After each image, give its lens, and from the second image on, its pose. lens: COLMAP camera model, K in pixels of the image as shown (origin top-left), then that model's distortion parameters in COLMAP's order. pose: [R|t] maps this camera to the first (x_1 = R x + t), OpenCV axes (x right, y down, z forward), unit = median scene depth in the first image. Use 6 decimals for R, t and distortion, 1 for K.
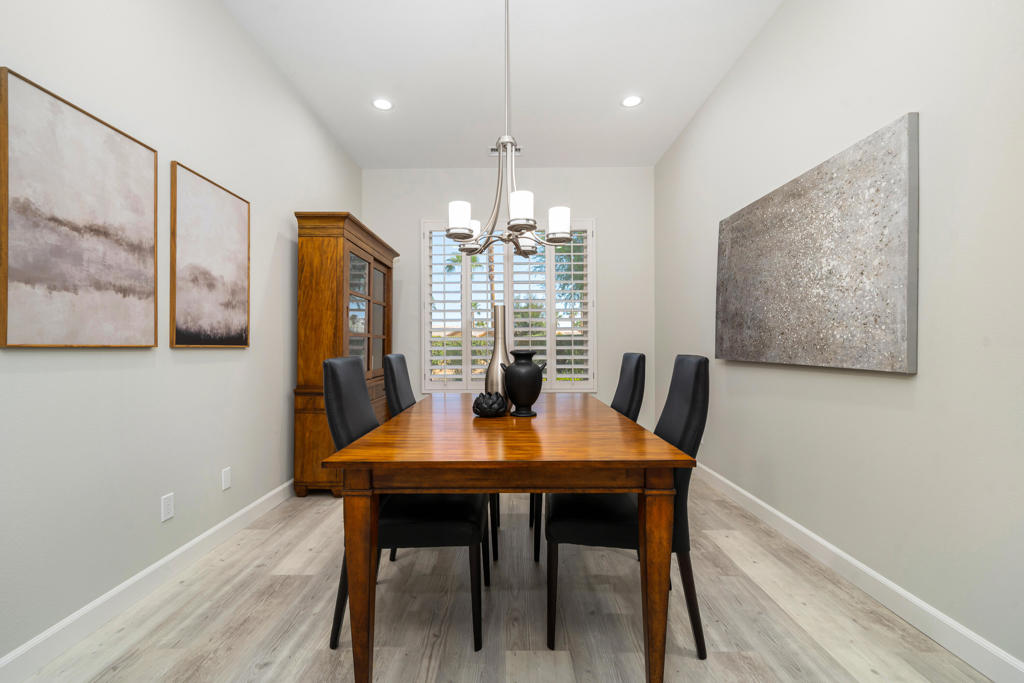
lens RADIAL K [[433.5, 0, 512.0], [0, 433.5, 341.5], [0, 0, 1]] dist [-0.000520, -0.000067]
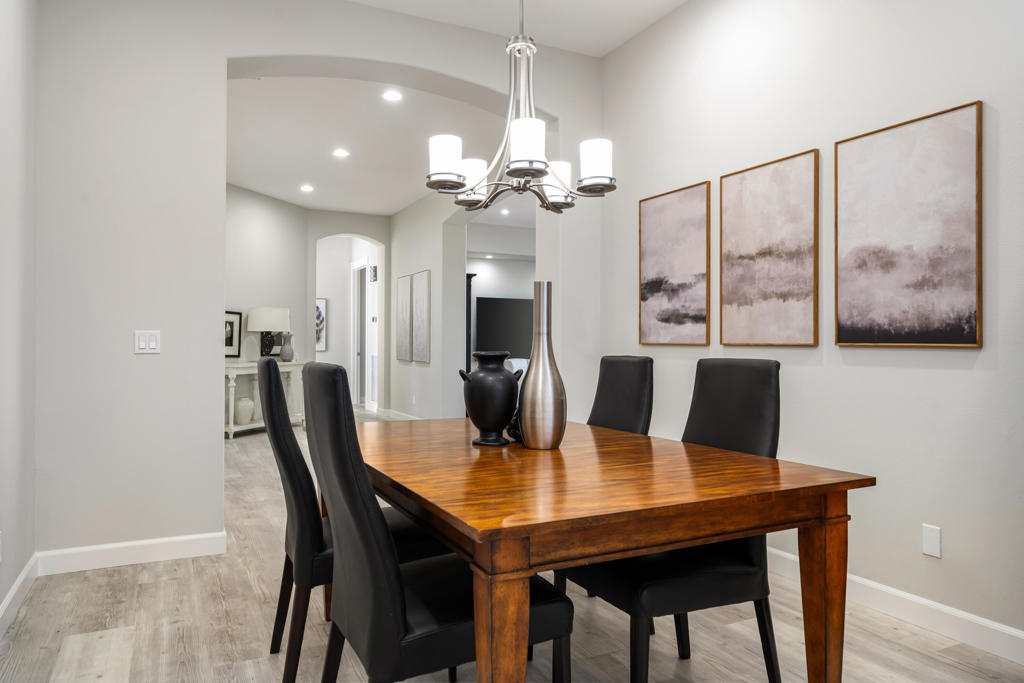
lens RADIAL K [[680.5, 0, 512.0], [0, 680.5, 341.5], [0, 0, 1]] dist [-0.003770, -0.001295]
pose [[-0.894305, -0.003694, -0.447444, 0.503902], [0.001969, 0.999924, -0.012191, 0.021699], [0.447454, -0.011784, -0.894229, 2.085966]]
